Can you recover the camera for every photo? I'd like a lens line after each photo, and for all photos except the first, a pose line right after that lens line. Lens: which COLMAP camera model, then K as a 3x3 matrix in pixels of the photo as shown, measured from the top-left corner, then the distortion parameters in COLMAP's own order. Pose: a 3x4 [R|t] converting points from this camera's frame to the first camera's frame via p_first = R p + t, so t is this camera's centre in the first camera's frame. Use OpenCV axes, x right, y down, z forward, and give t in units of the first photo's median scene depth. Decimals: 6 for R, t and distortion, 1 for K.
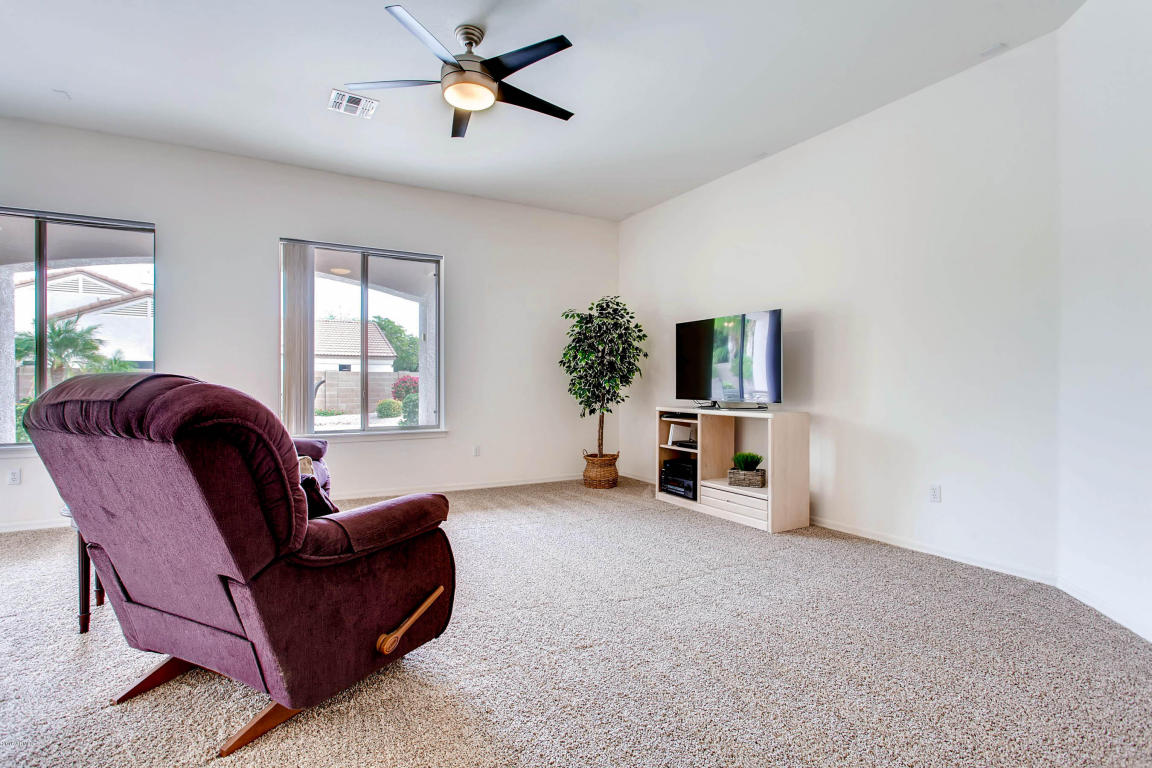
lens RADIAL K [[556.3, 0, 576.0], [0, 556.3, 384.0], [0, 0, 1]] dist [-0.000177, -0.000137]
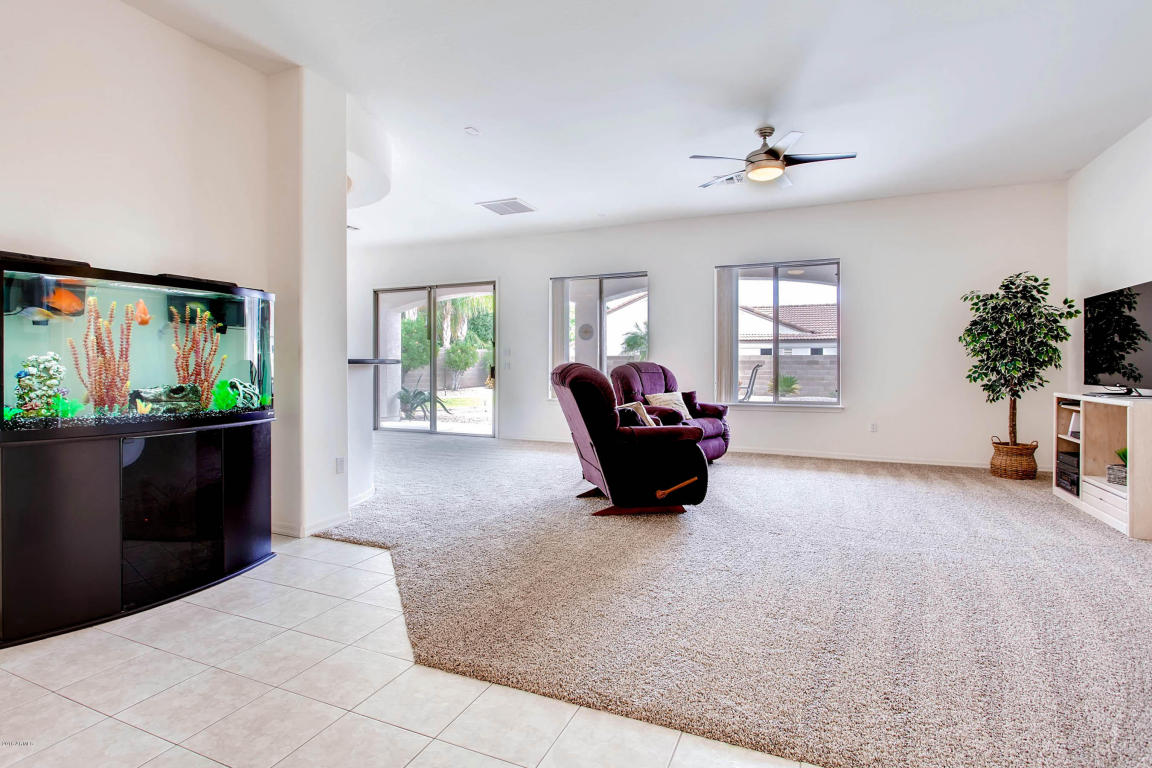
lens RADIAL K [[559.7, 0, 572.7], [0, 559.7, 374.0], [0, 0, 1]] dist [0.000049, 0.000184]
pose [[0.613074, 0.010097, -0.789961, 0.385539], [0.000576, 0.999912, 0.013227, -0.002018], [0.790025, -0.008564, 0.613015, -0.183388]]
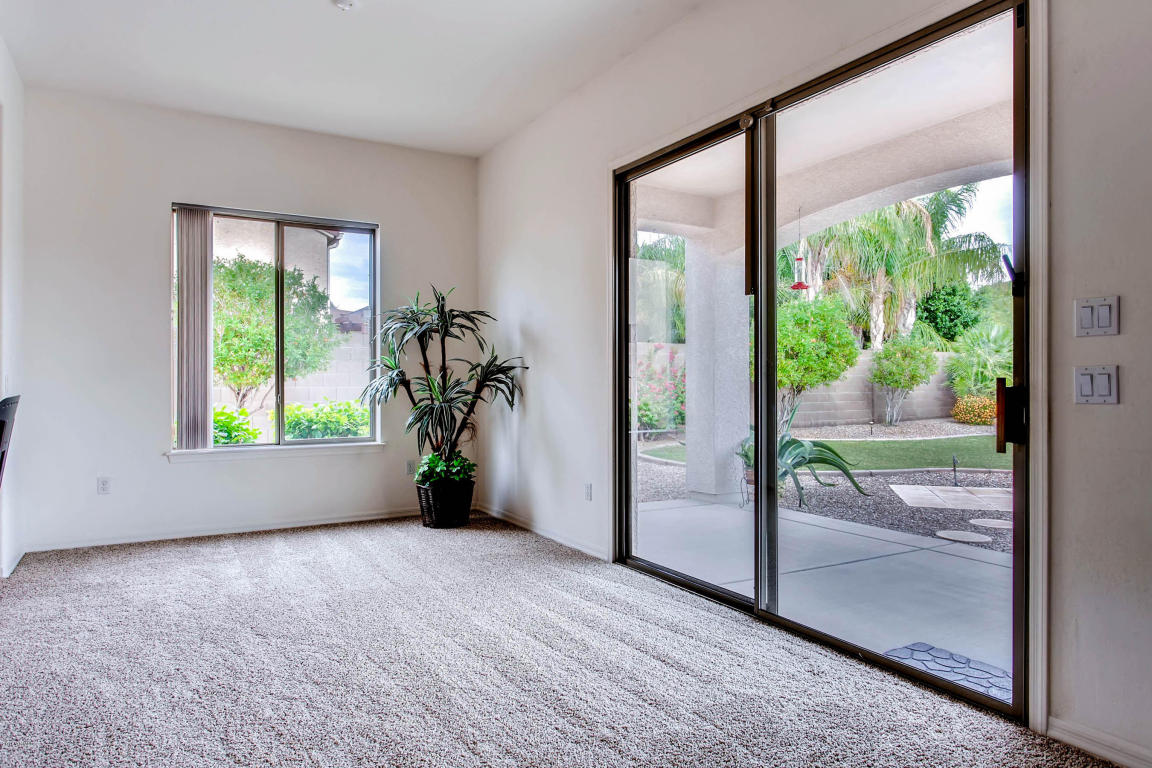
lens RADIAL K [[725.8, 0, 576.0], [0, 725.8, 384.0], [0, 0, 1]] dist [0.000182, 0.000137]
pose [[0.031484, -0.000997, -0.999504, -0.996785], [0.007186, 0.999974, -0.000771, -0.007609], [0.999478, -0.007159, 0.031490, 0.557896]]
